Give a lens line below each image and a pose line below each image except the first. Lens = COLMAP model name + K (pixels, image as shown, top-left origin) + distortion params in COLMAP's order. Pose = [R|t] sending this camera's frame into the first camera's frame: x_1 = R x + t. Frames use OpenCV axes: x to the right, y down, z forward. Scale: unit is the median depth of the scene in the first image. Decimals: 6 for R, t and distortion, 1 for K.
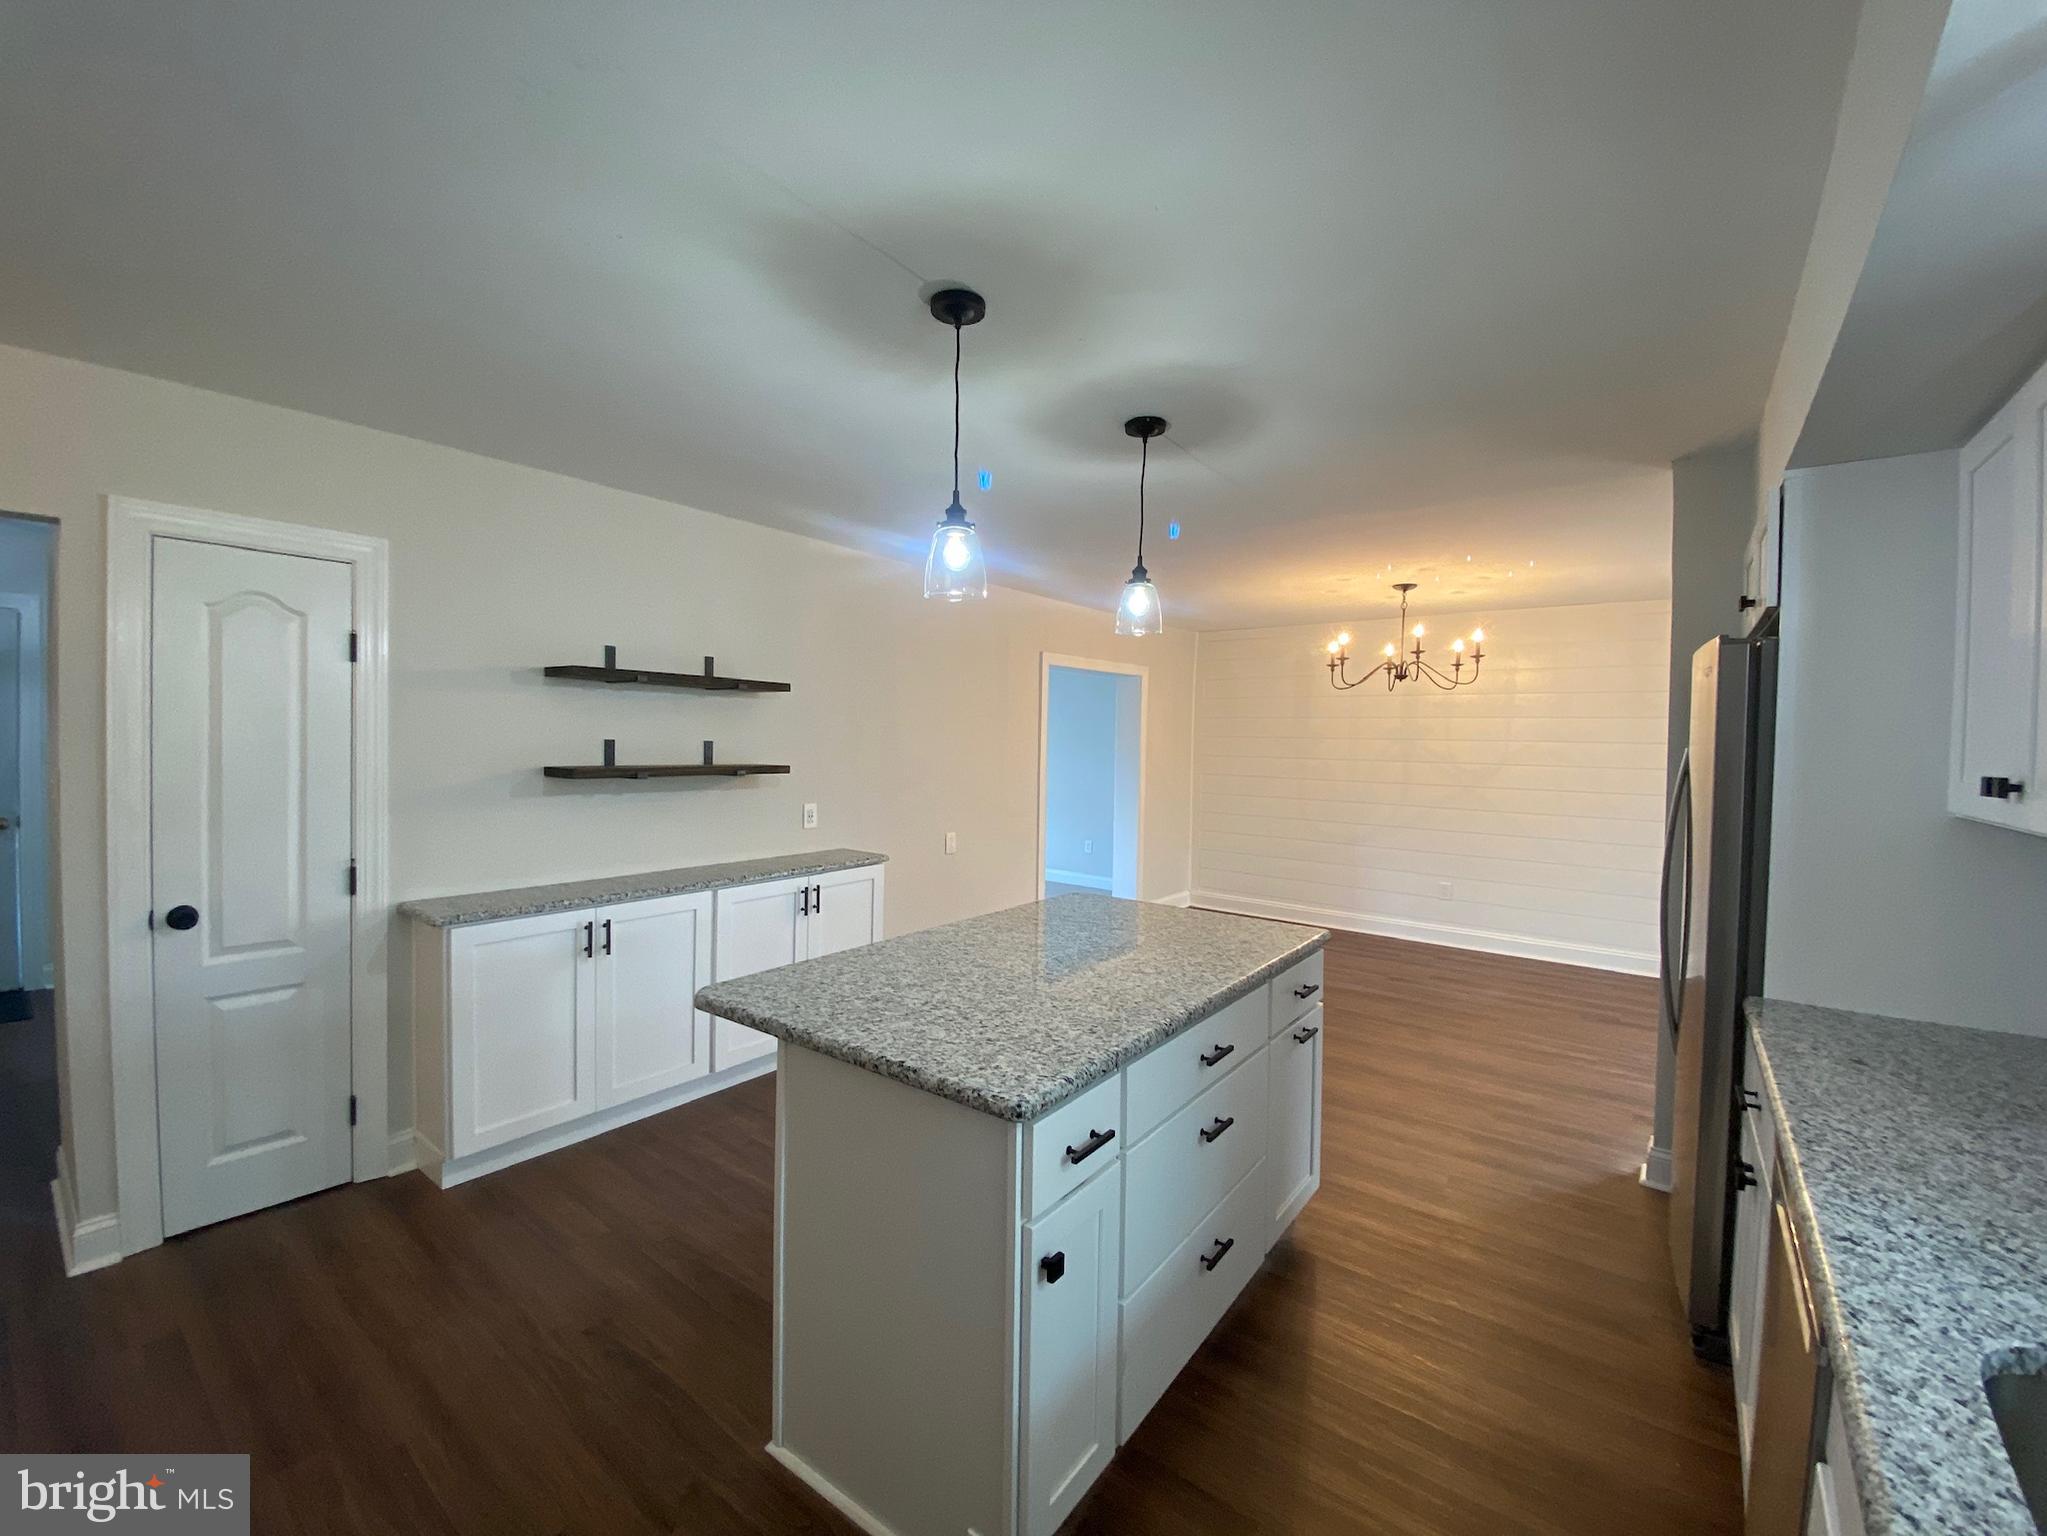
lens RADIAL K [[829.6, 0, 1023.5], [0, 829.6, 768.0], [0, 0, 1]] dist [0.048578, -0.000024]
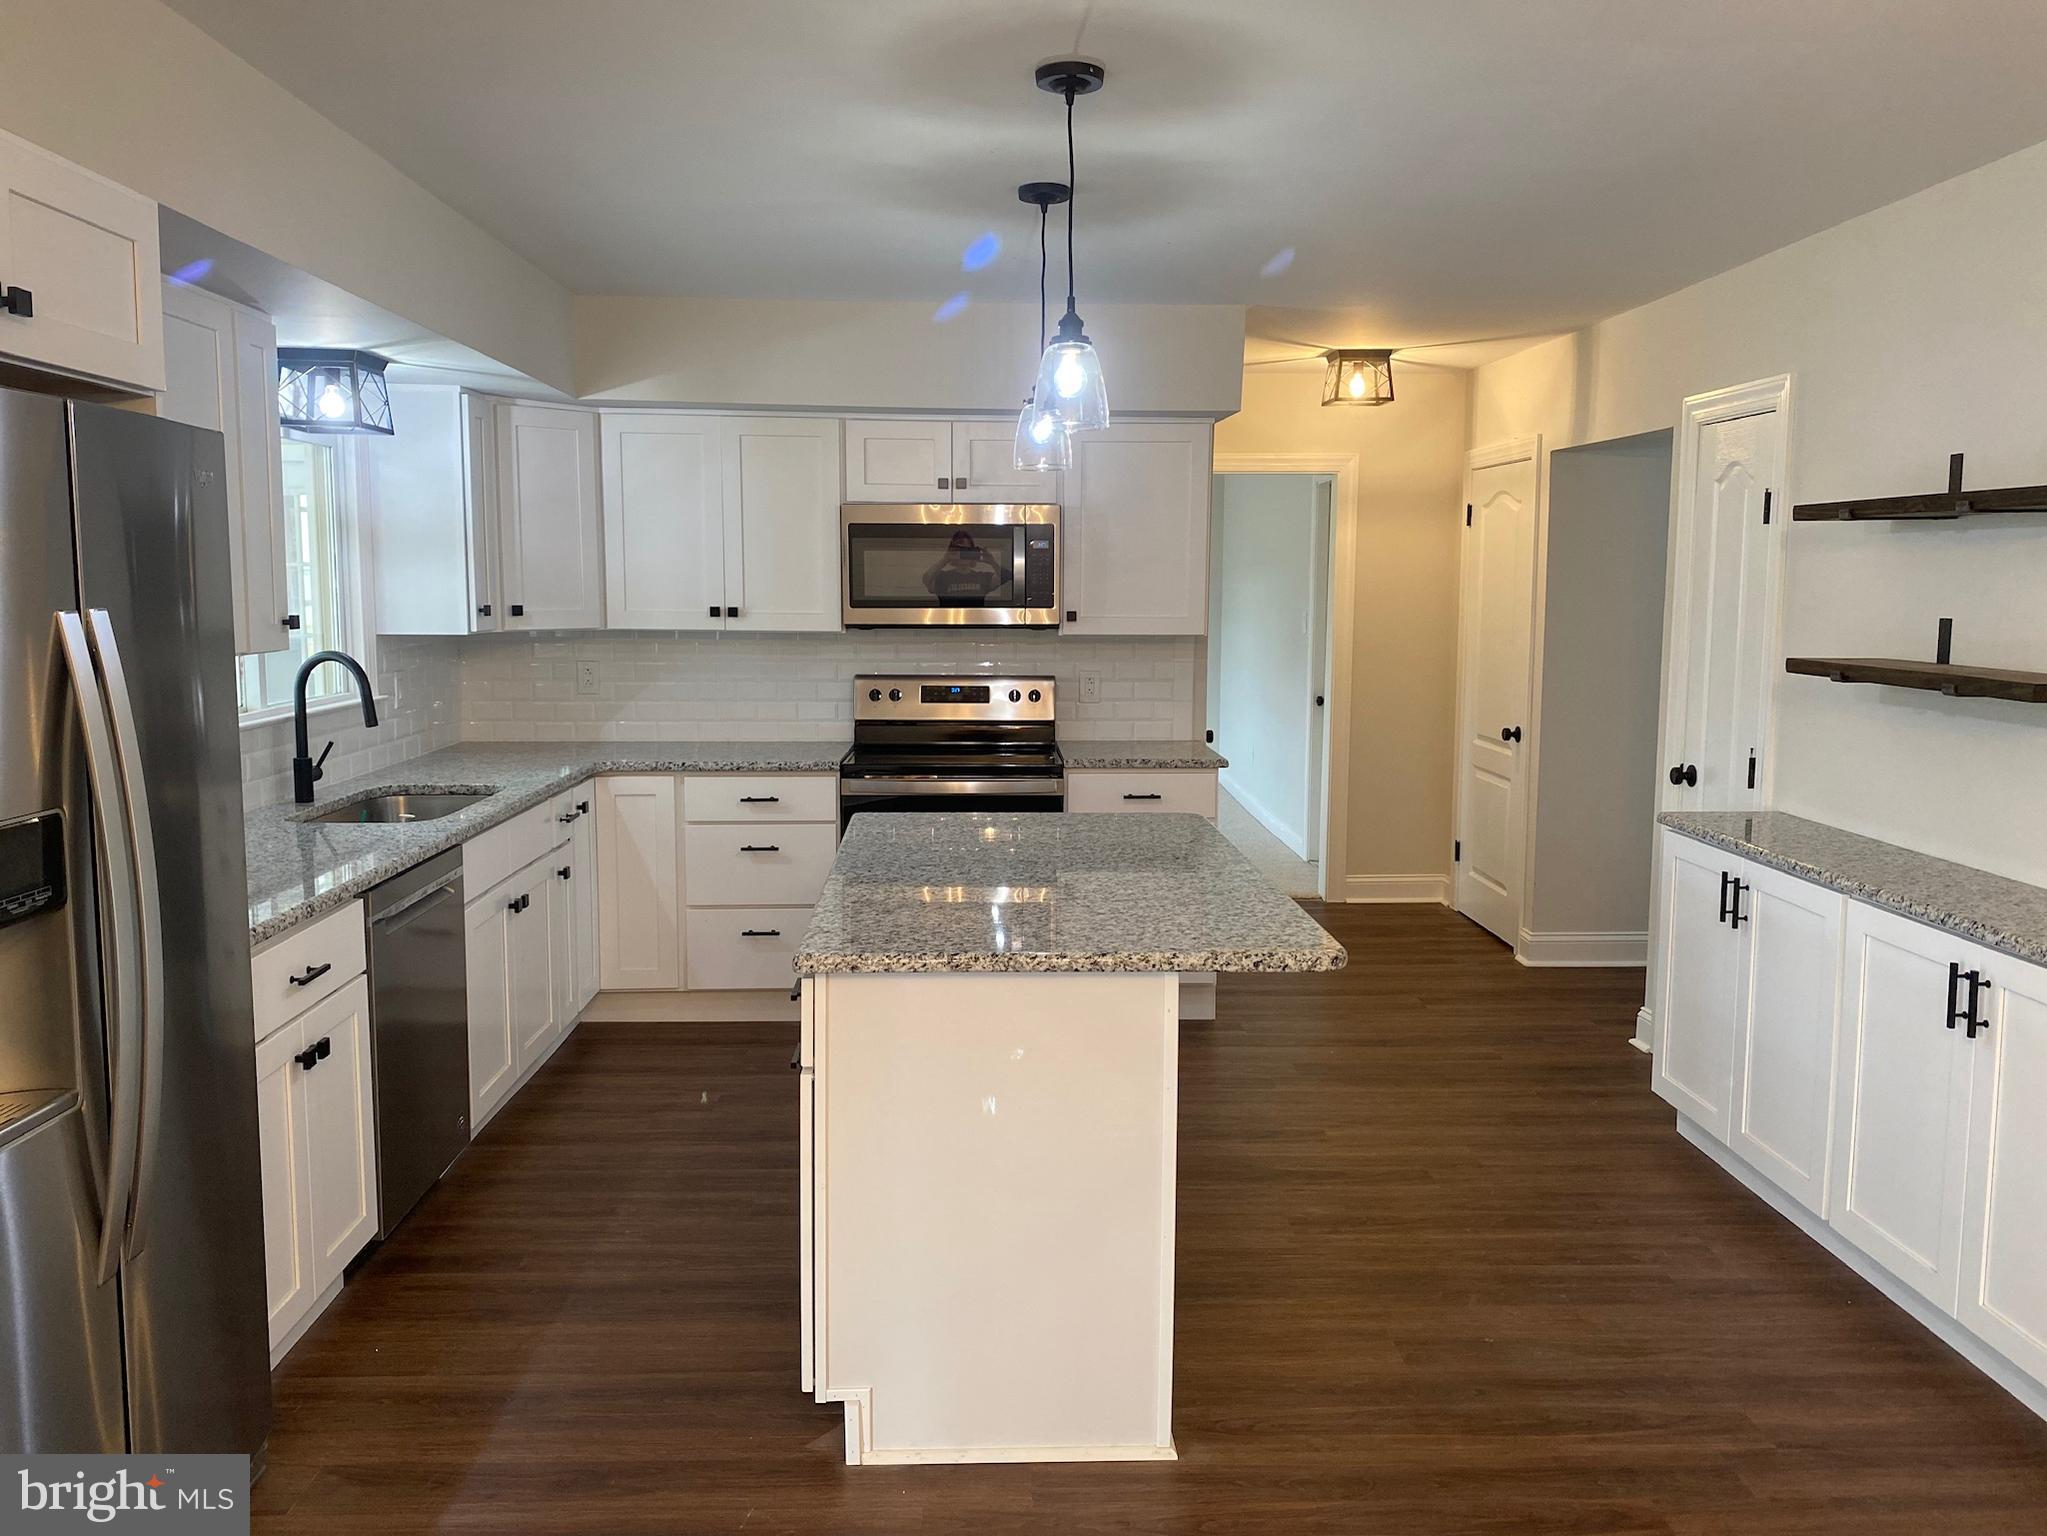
lens RADIAL K [[1573.2, 0, 1023.5], [0, 1573.2, 768.0], [0, 0, 1]] dist [0.092383, -0.122002]
pose [[-0.765551, 0.054272, -0.641082, 0.714000], [-0.043662, 0.989756, 0.135928, -0.055380], [0.641892, 0.132051, -0.755339, 1.457899]]
